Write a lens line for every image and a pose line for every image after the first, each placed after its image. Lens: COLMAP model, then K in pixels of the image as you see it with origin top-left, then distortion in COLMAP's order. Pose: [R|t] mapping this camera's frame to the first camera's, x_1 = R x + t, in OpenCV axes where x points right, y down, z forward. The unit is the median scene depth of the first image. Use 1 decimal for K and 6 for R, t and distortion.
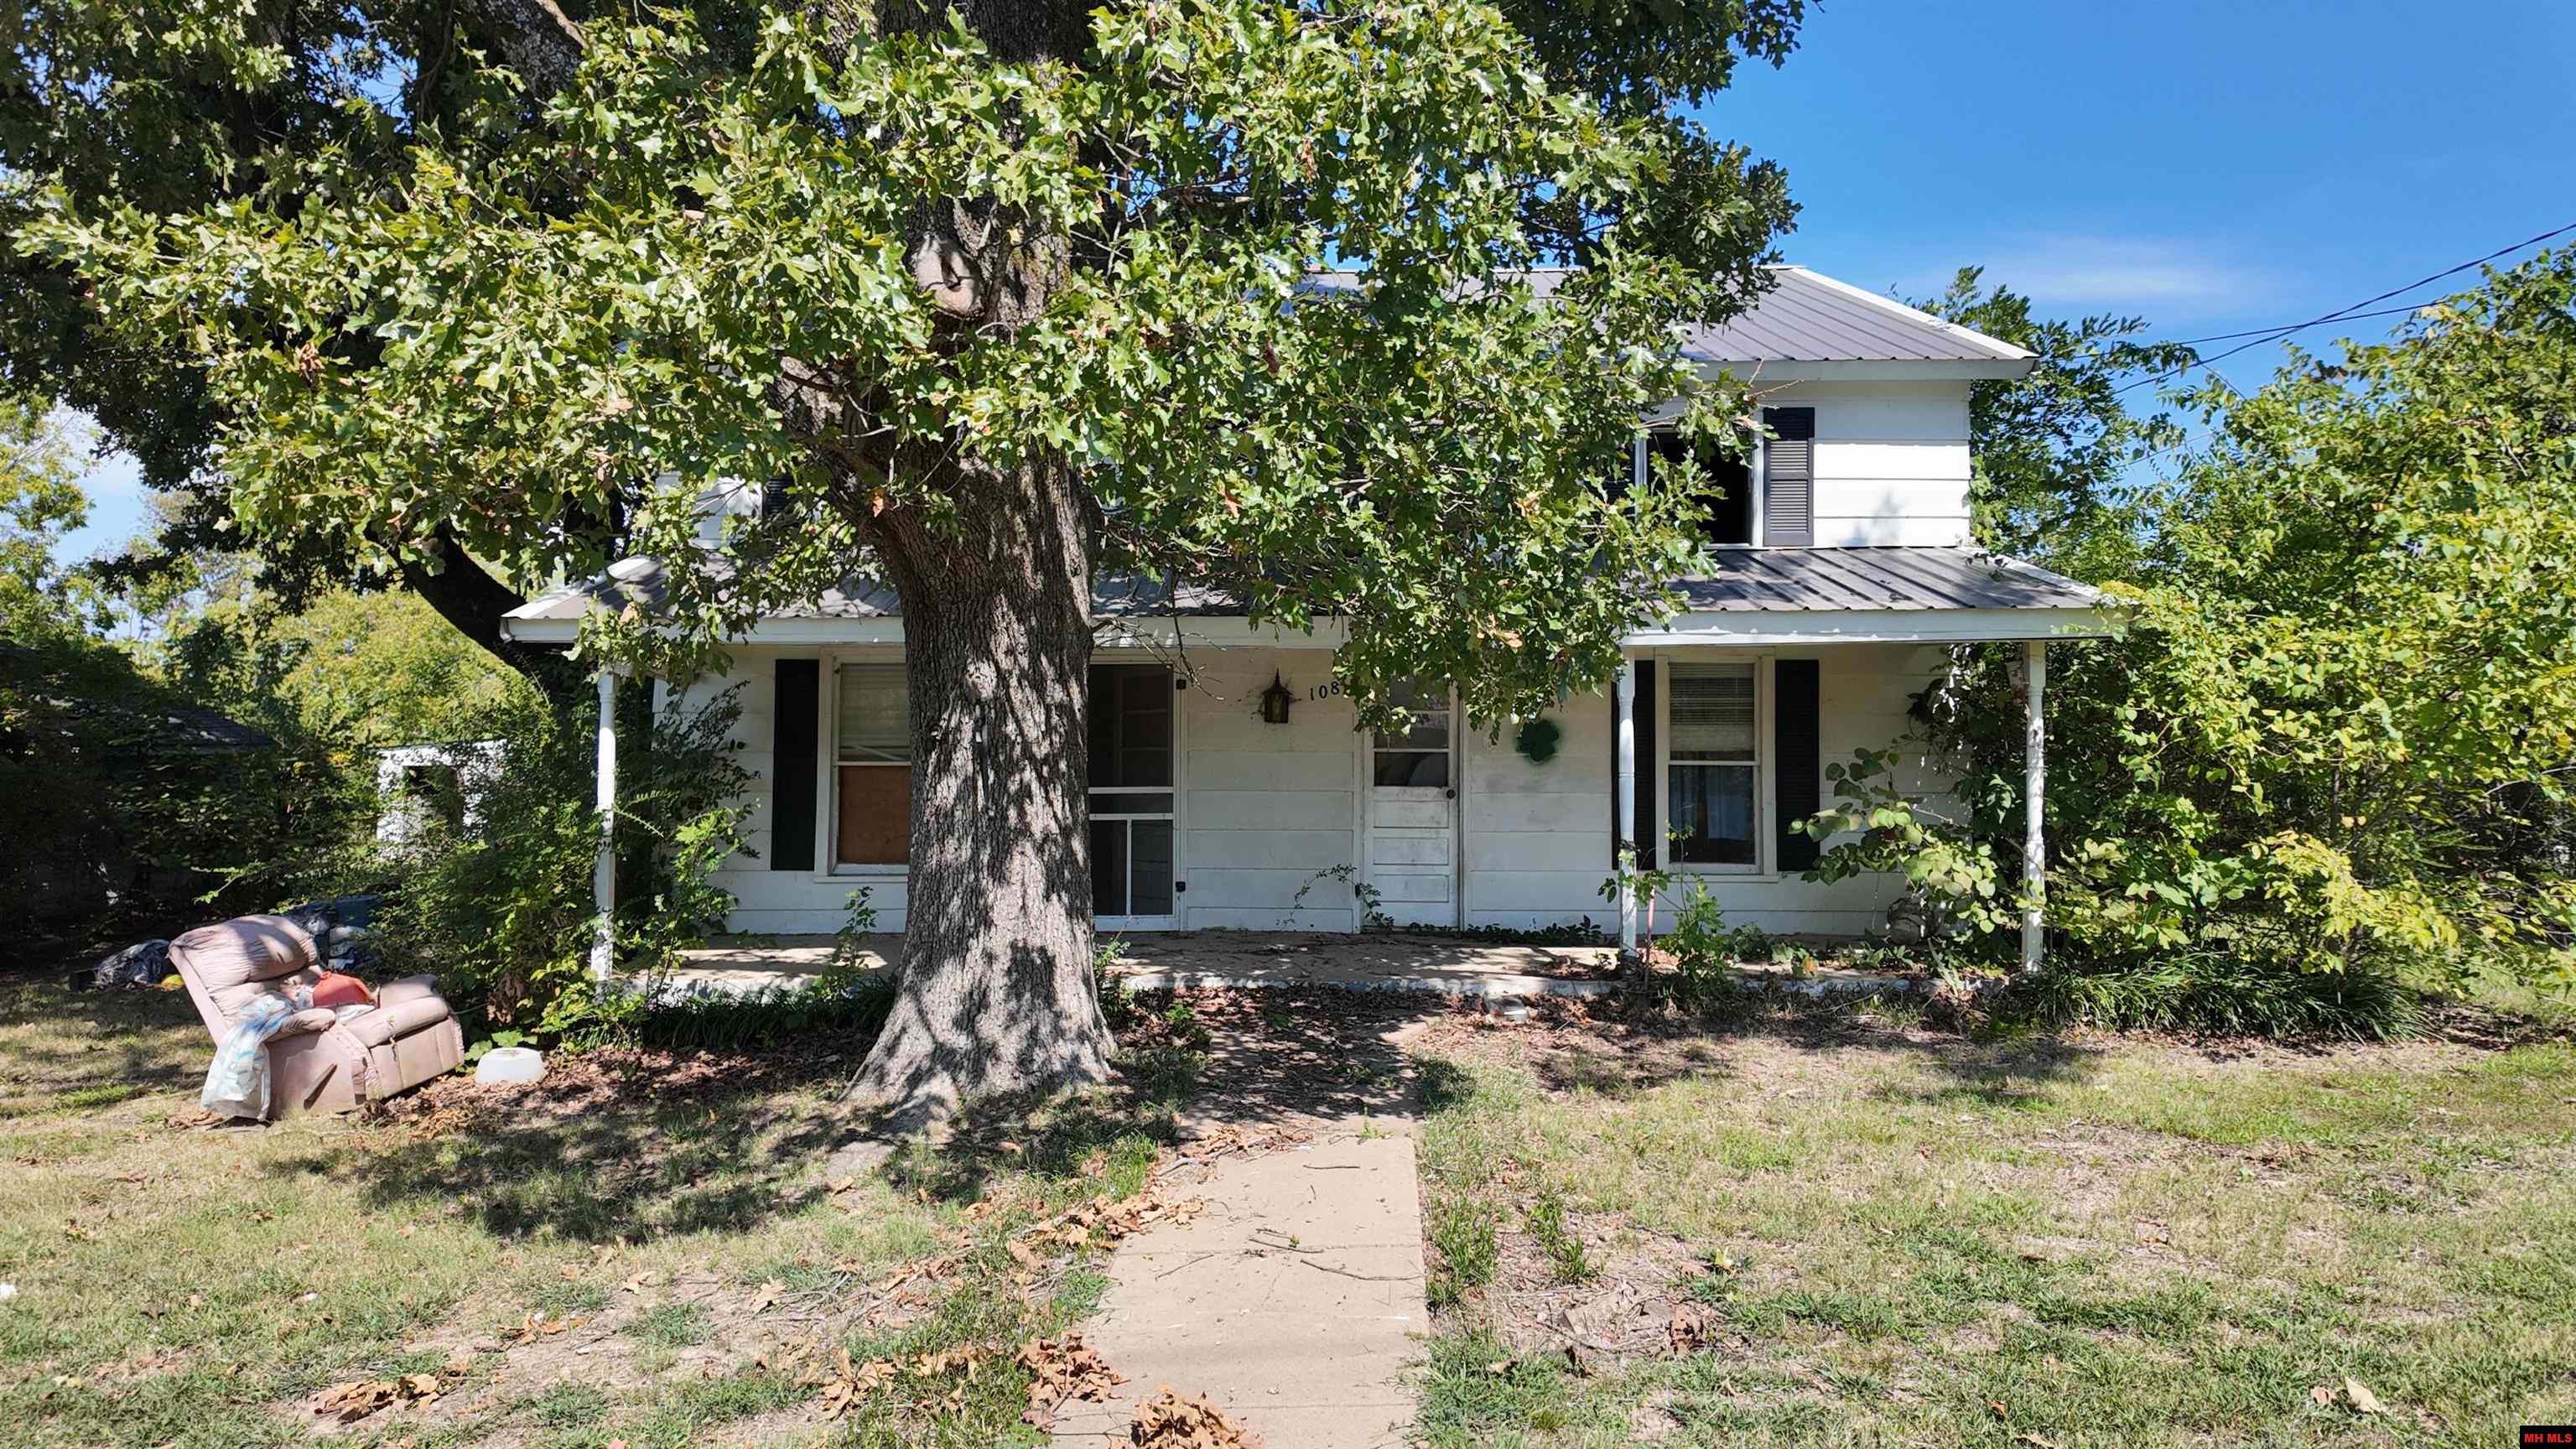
lens RADIAL K [[1536.4, 0, 1288.0], [0, 1536.4, 724.5], [0, 0, 1]] dist [-0.002472, -0.000541]
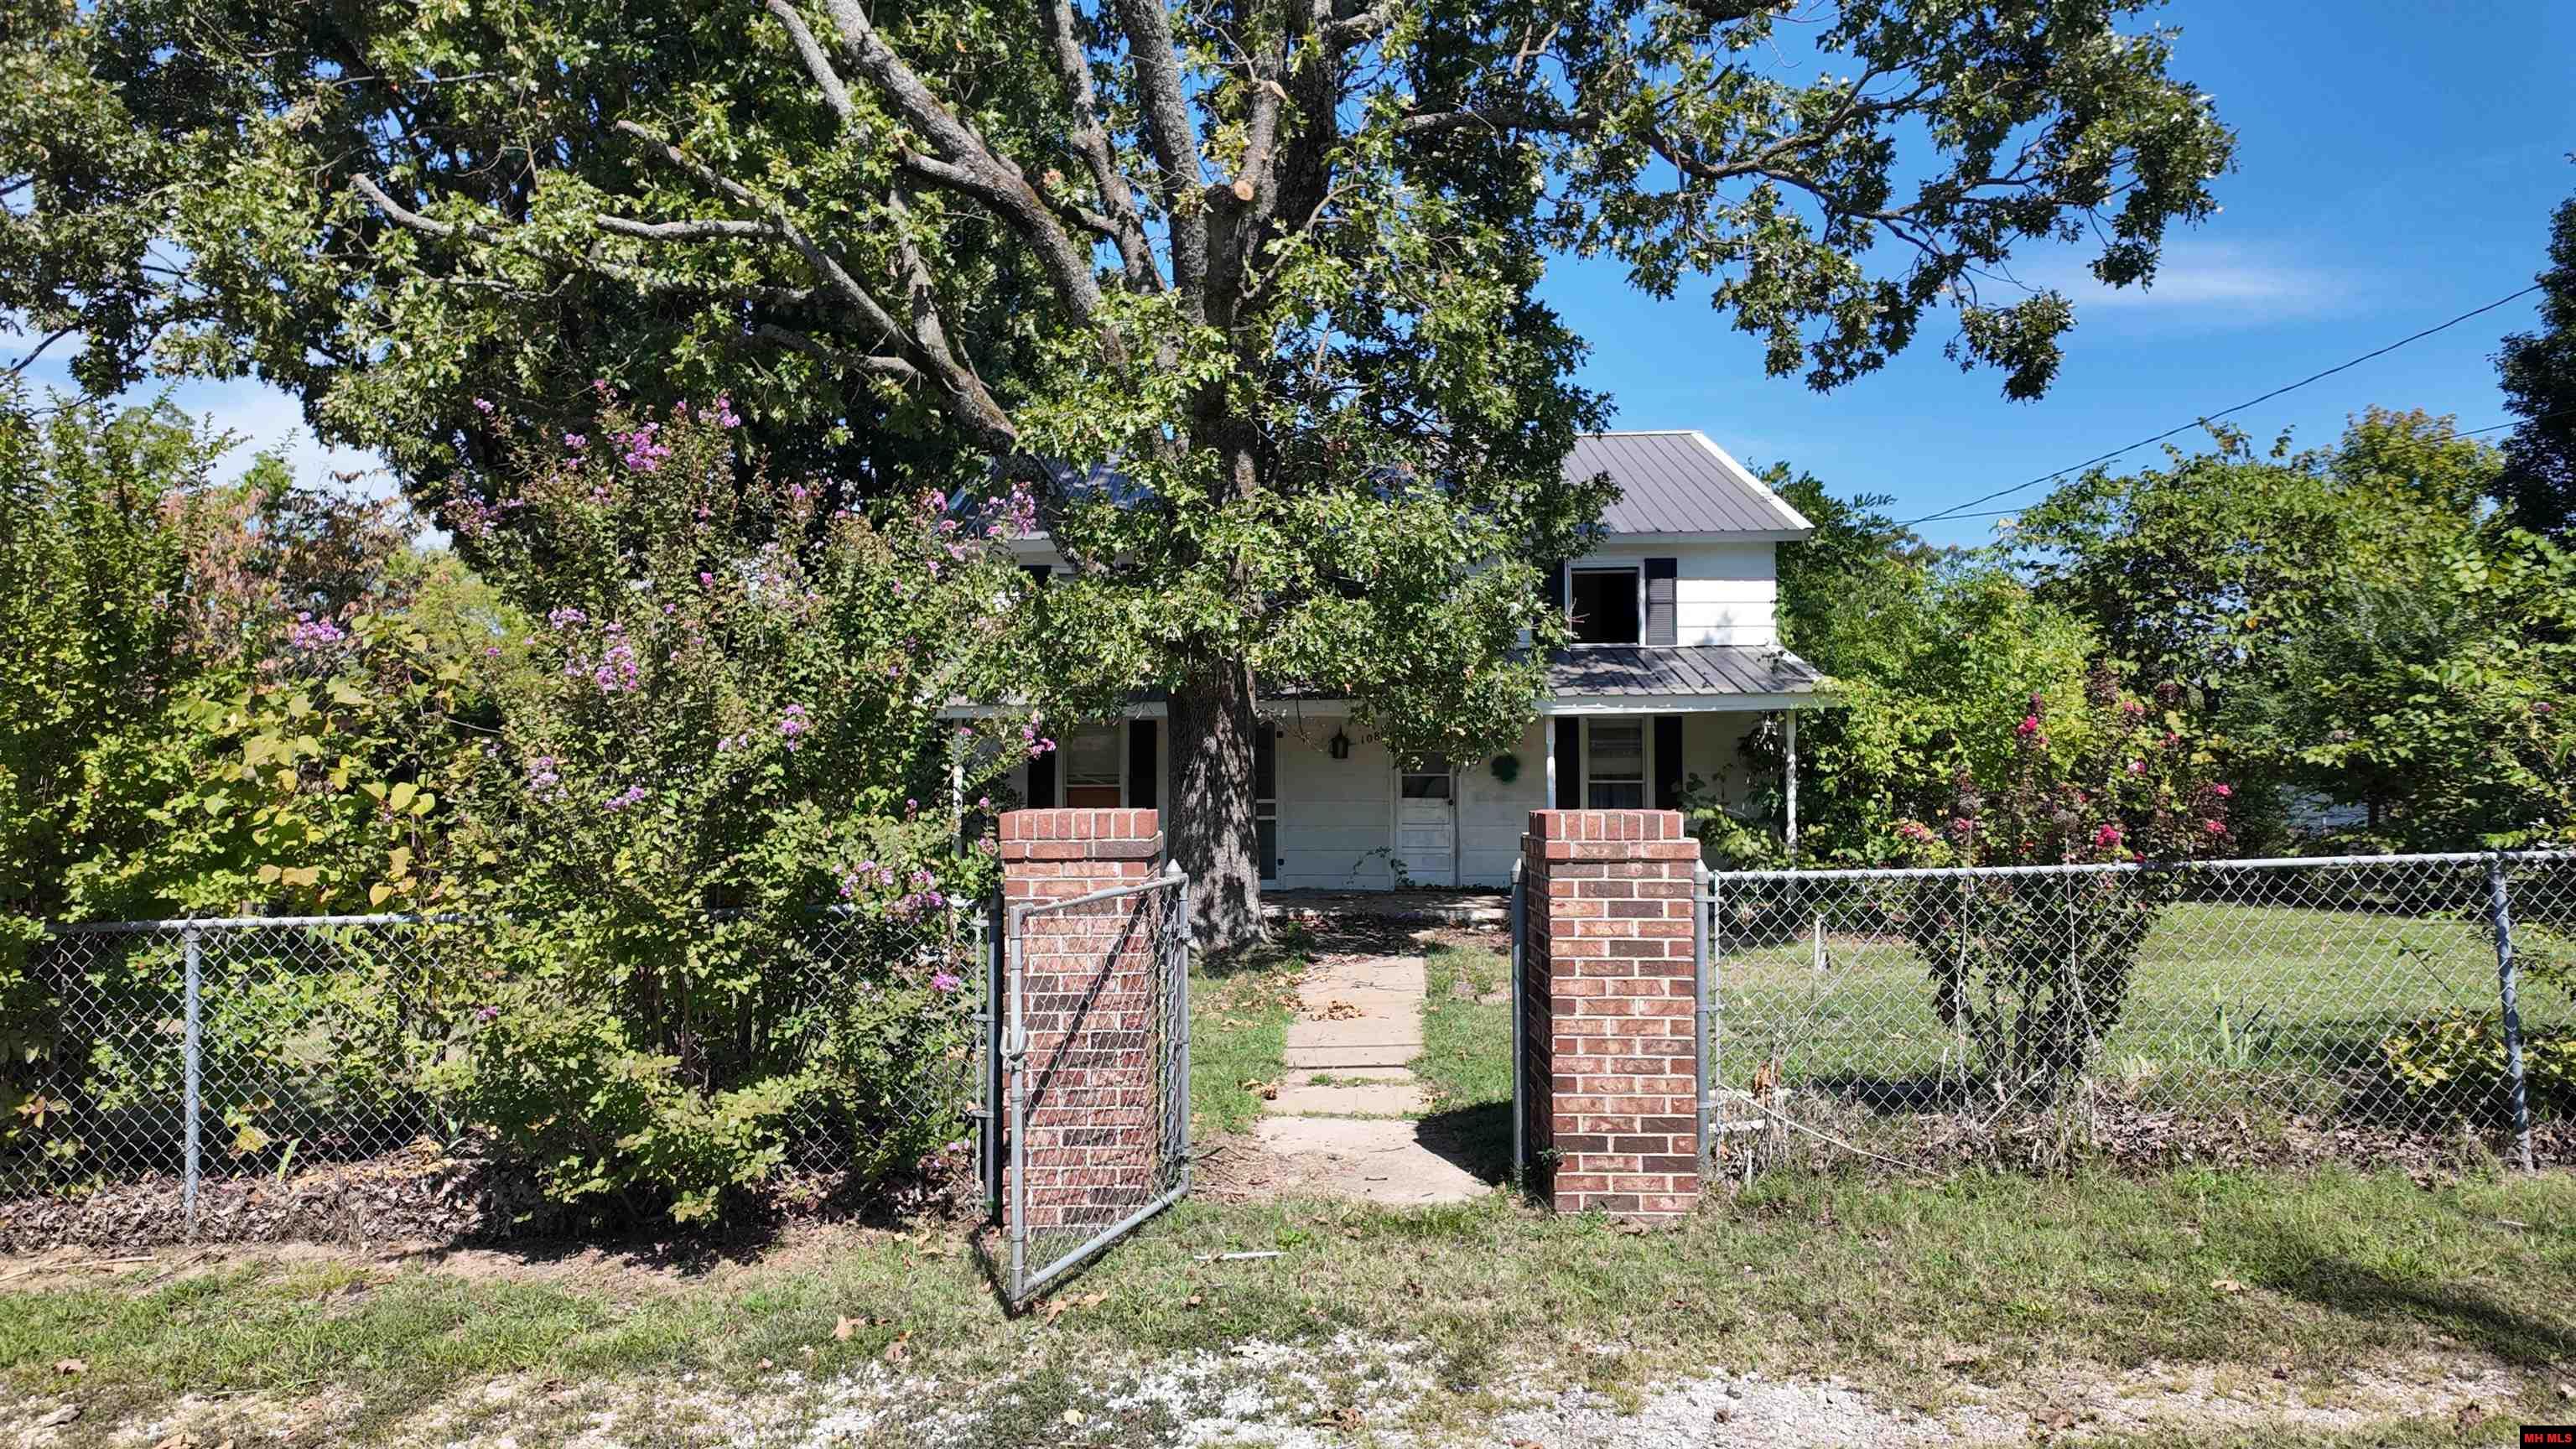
lens RADIAL K [[1465.8, 0, 1288.0], [0, 1465.8, 724.5], [0, 0, 1]] dist [0.002069, 0.000153]
pose [[0.999731, -0.008802, -0.021460, -0.041987], [0.008489, 0.999857, -0.014627, -0.021284], [0.021586, 0.014441, 0.999663, -0.733464]]
